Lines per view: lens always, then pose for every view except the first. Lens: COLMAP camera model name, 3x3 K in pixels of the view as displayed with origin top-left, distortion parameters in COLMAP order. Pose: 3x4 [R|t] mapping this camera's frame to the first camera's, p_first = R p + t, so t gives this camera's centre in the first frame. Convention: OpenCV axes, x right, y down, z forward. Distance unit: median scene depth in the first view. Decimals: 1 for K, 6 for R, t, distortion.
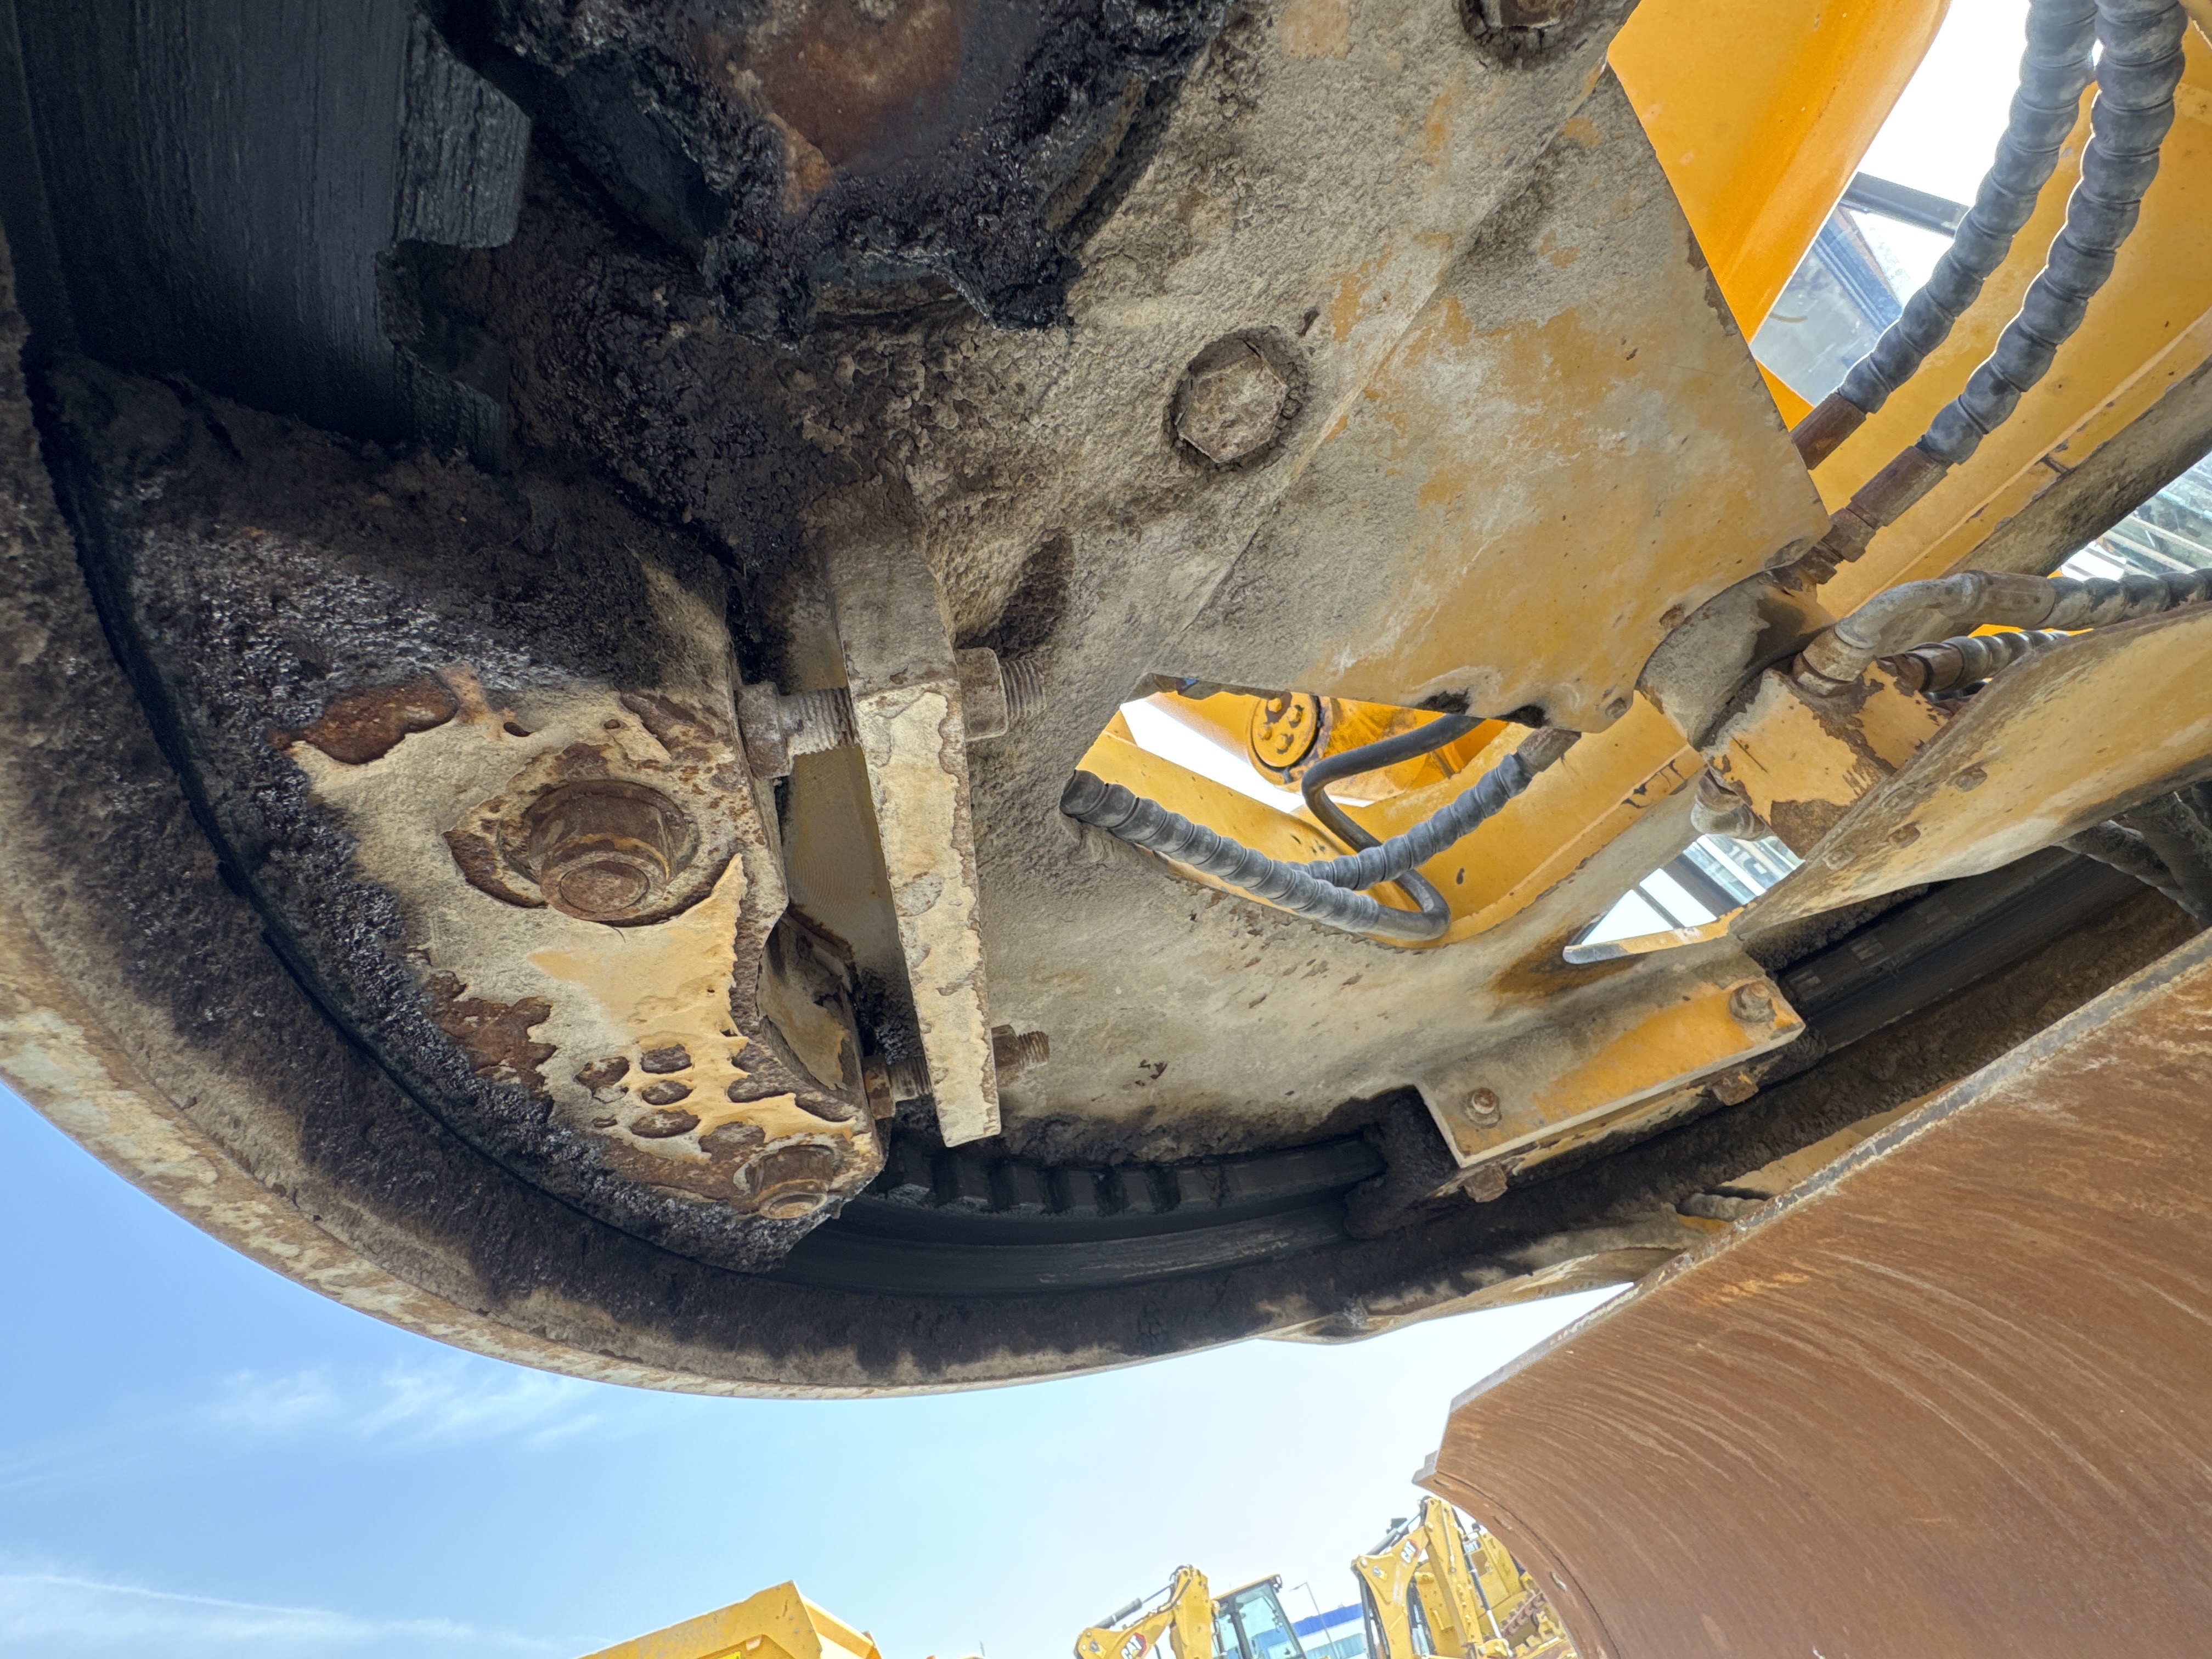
lens RADIAL K [[988.1, 0, 1111.1], [0, 988.1, 831.8], [0, 0, 1]] dist [-0.002965, 0.001457]
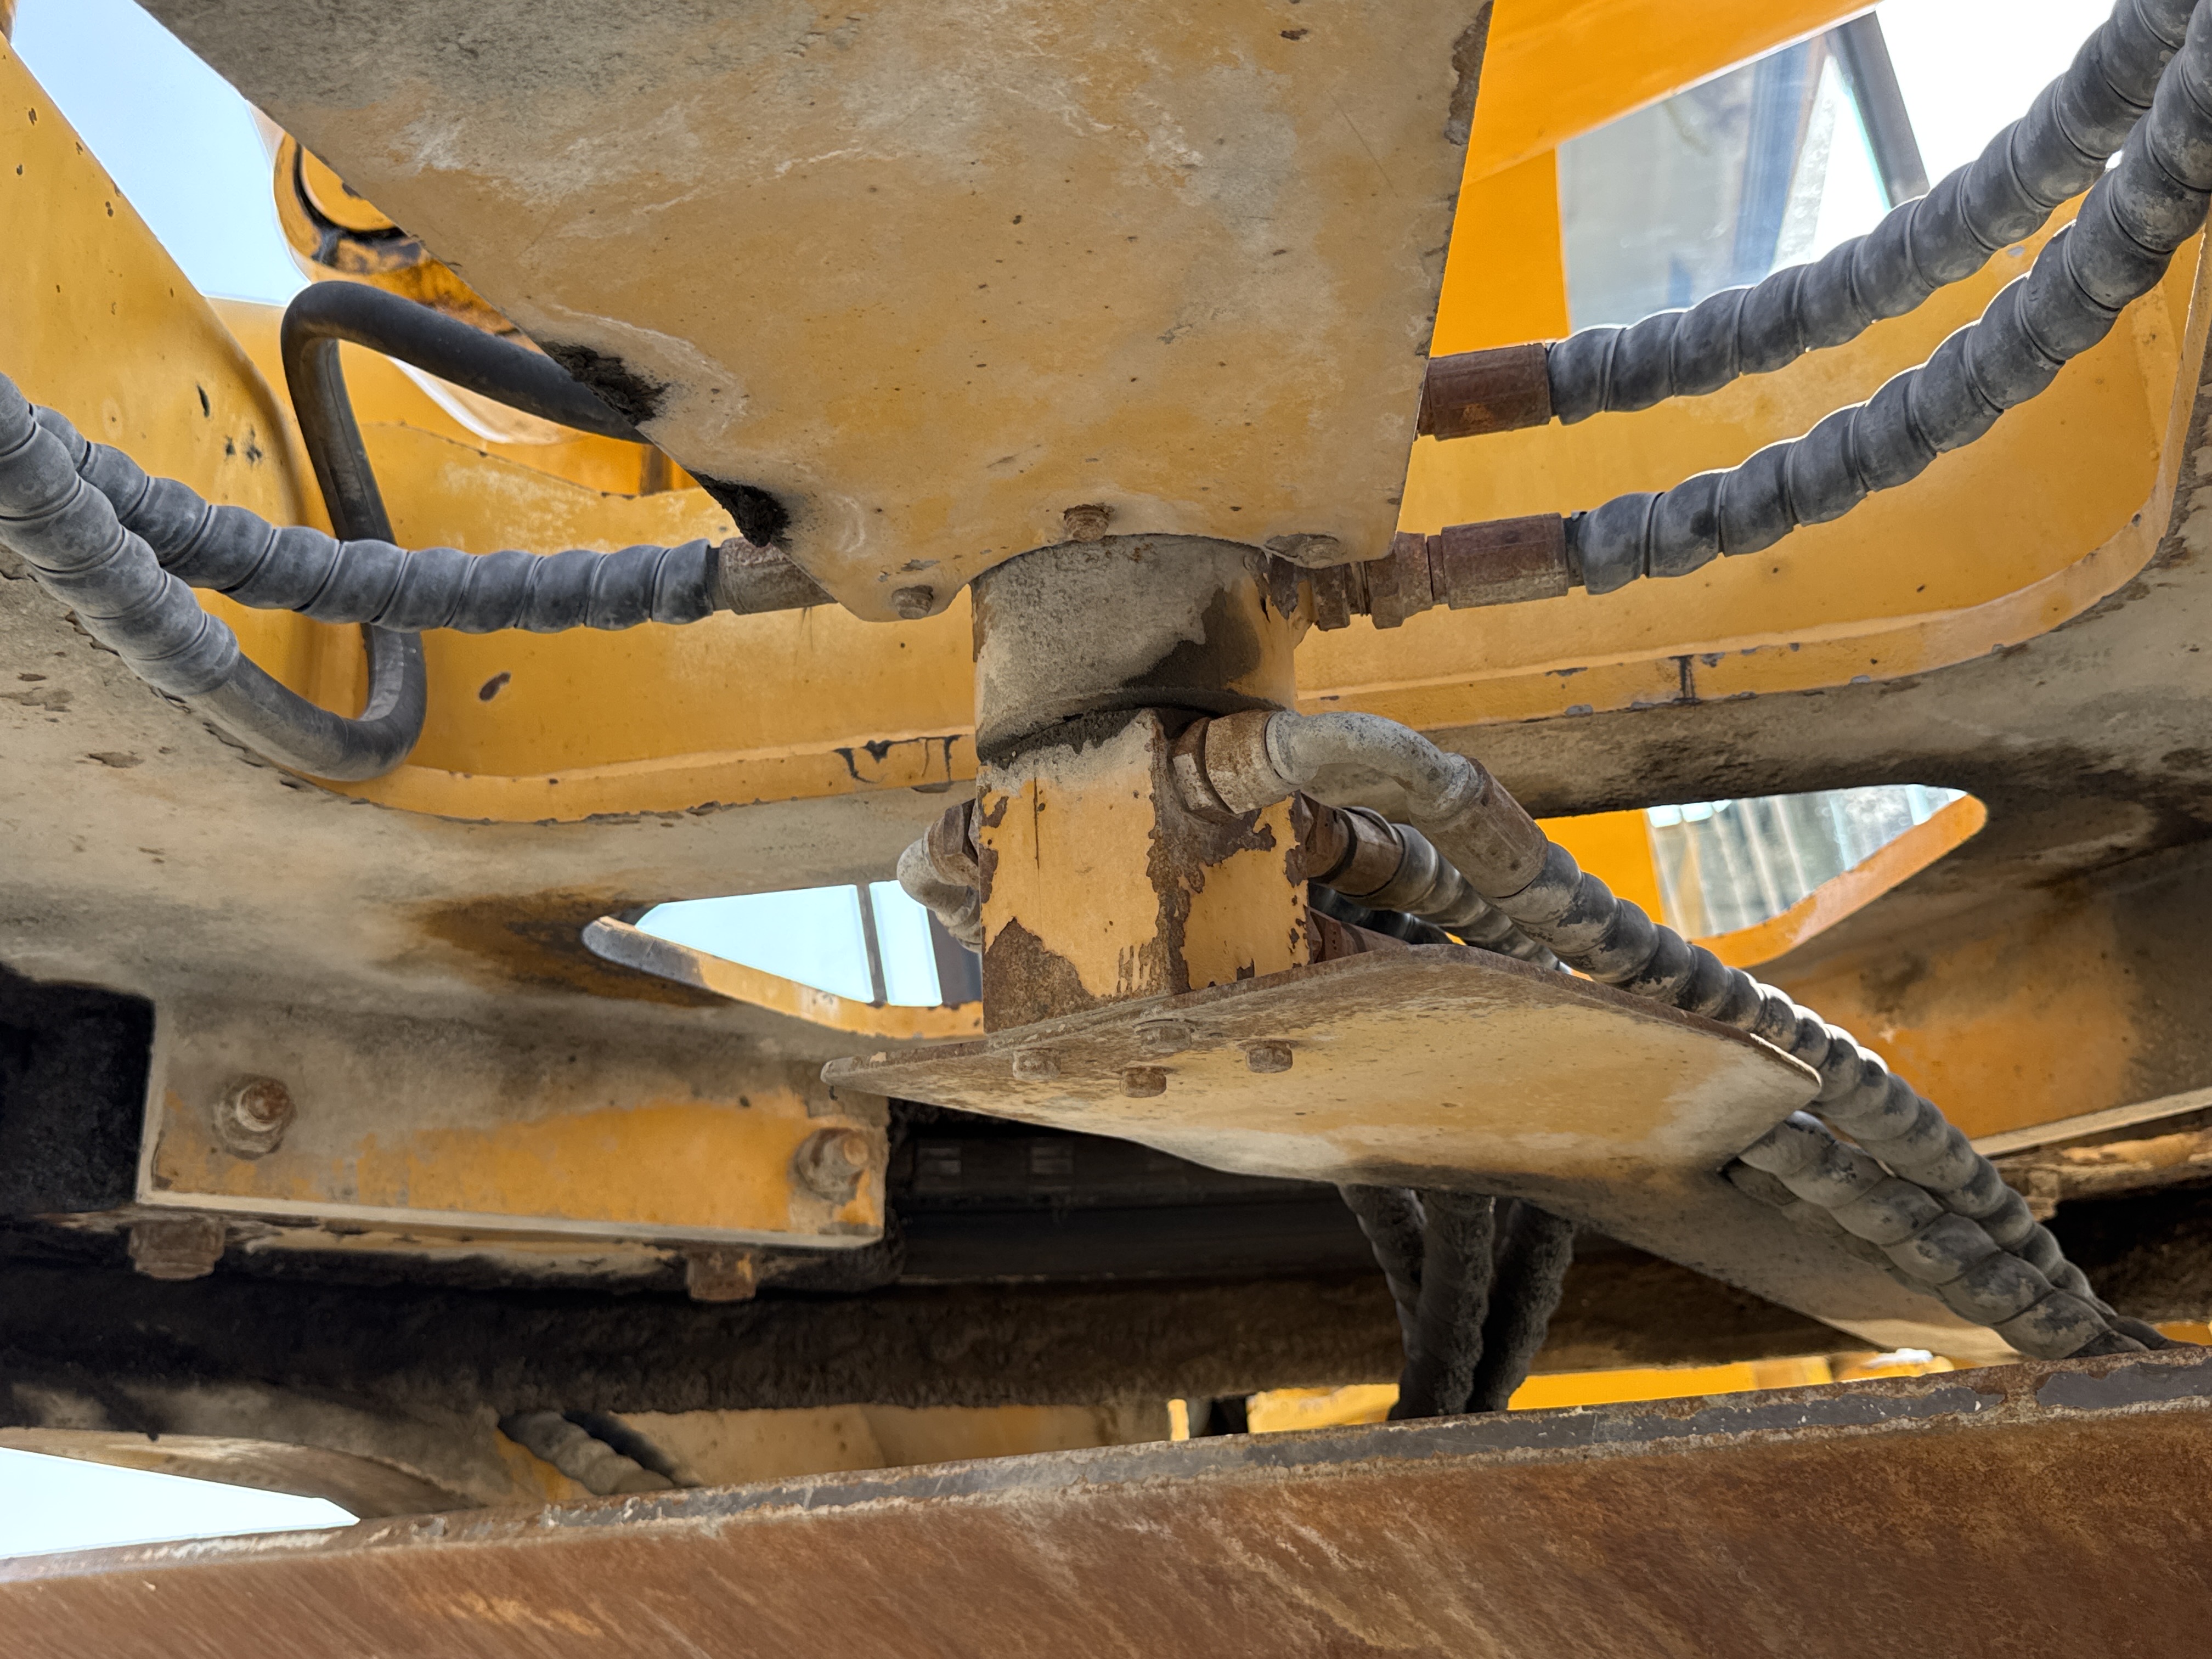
lens RADIAL K [[2068.8, 0, 1102.9], [0, 2068.8, 823.9], [0, 0, 1]] dist [0.085134, 0.000000]
pose [[0.689924, 0.488715, 0.534005, 0.081464], [-0.581513, 0.813509, 0.006790, -0.090362], [-0.431100, -0.315215, 0.845454, 0.061841]]
